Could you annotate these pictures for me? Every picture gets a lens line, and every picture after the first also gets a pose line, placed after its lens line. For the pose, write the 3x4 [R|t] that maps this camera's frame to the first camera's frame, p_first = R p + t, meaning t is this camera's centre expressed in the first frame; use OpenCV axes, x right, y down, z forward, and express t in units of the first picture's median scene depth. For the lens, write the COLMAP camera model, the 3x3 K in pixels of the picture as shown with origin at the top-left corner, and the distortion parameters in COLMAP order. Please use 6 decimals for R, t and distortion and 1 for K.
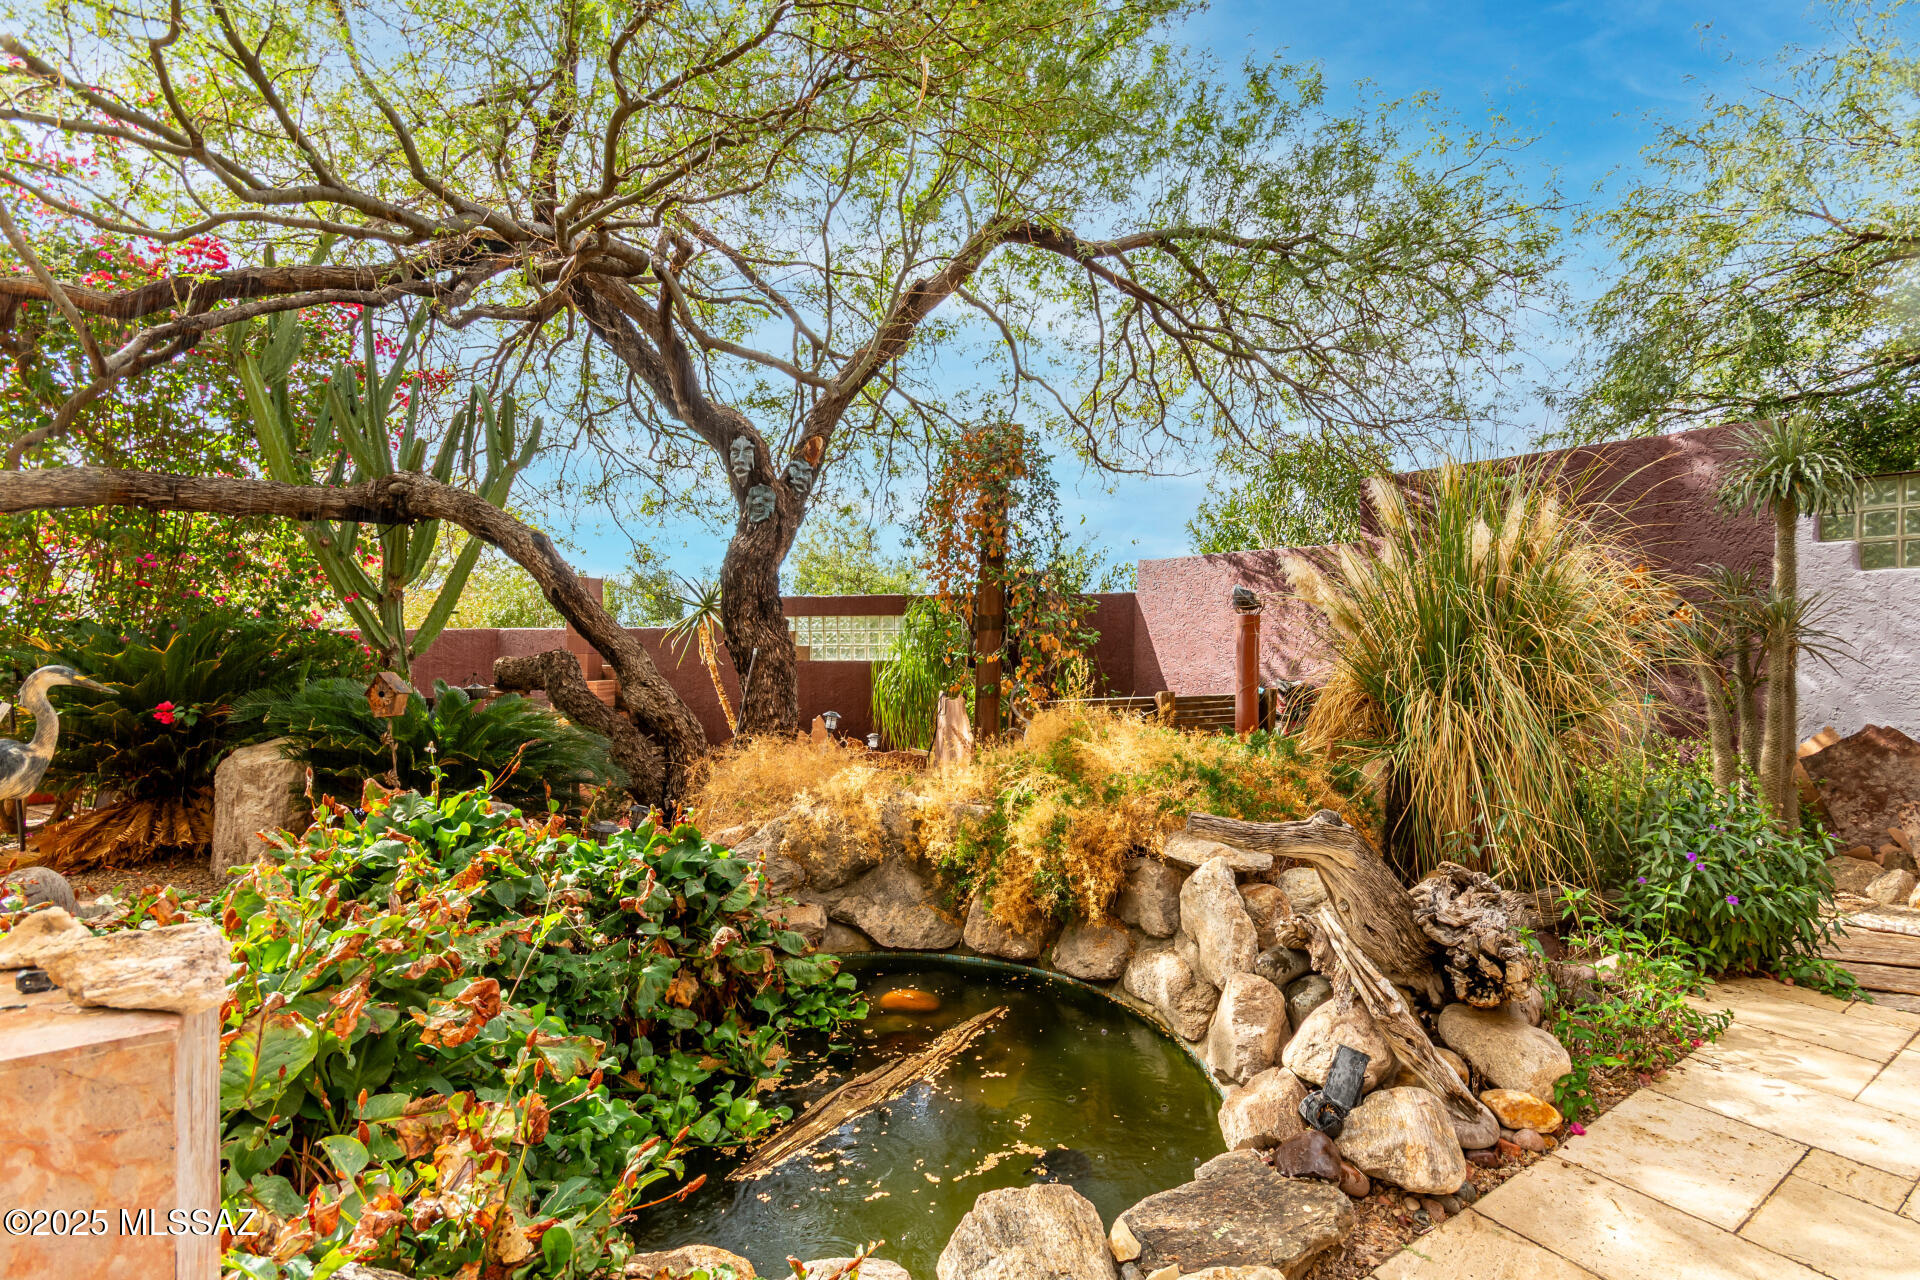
lens RADIAL K [[889.3, 0, 960.0], [0, 889.3, 640.0], [0, 0, 1]] dist [-0.001347, -0.000419]
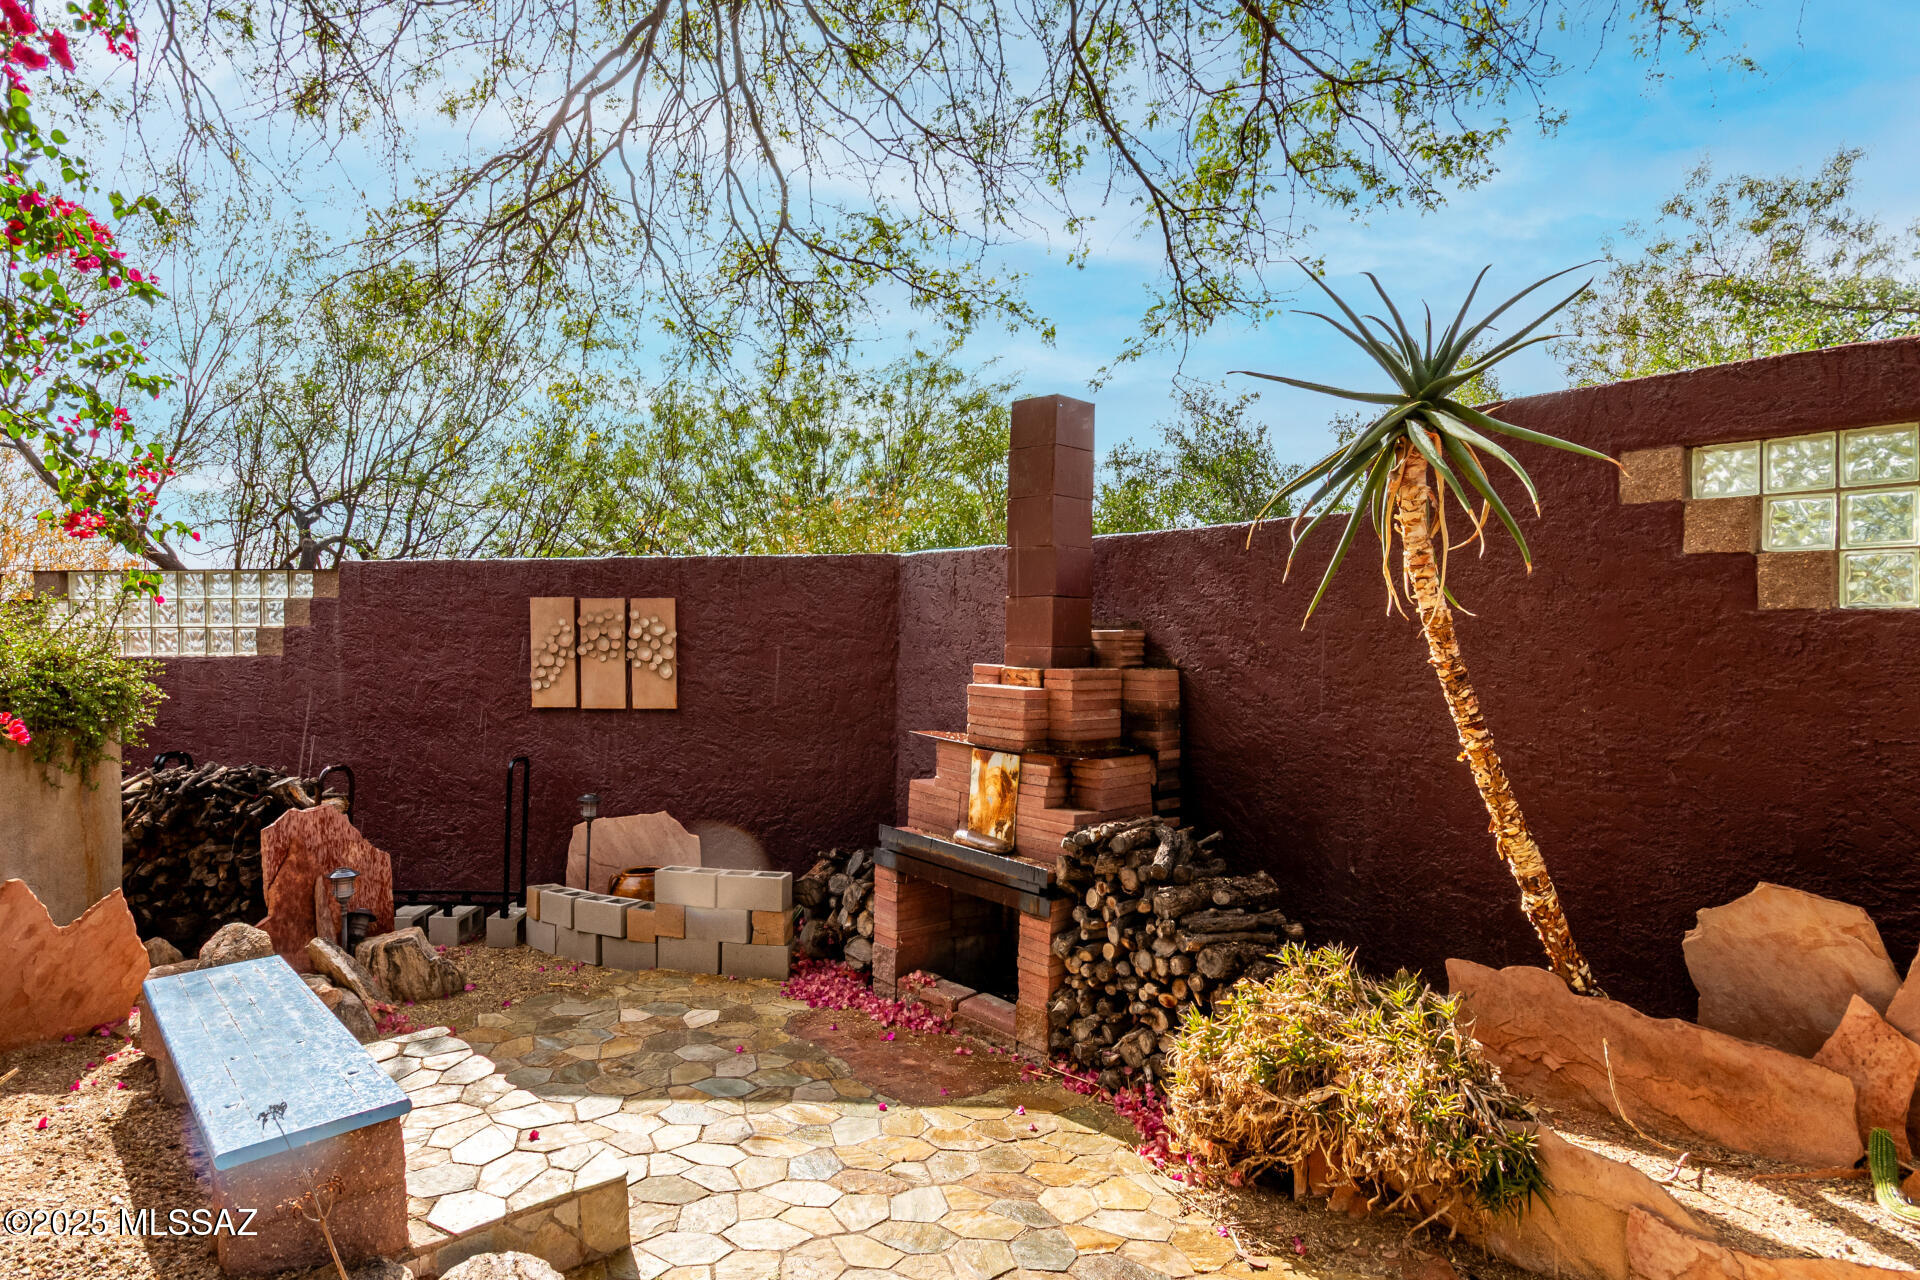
lens RADIAL K [[889.3, 0, 960.0], [0, 889.3, 640.0], [0, 0, 1]] dist [-0.001347, -0.000419]
pose [[0.812750, -0.000601, -0.582613, -0.227031], [-0.005022, 0.999955, -0.008037, 0.036010], [0.582591, 0.009458, 0.812710, 0.660978]]
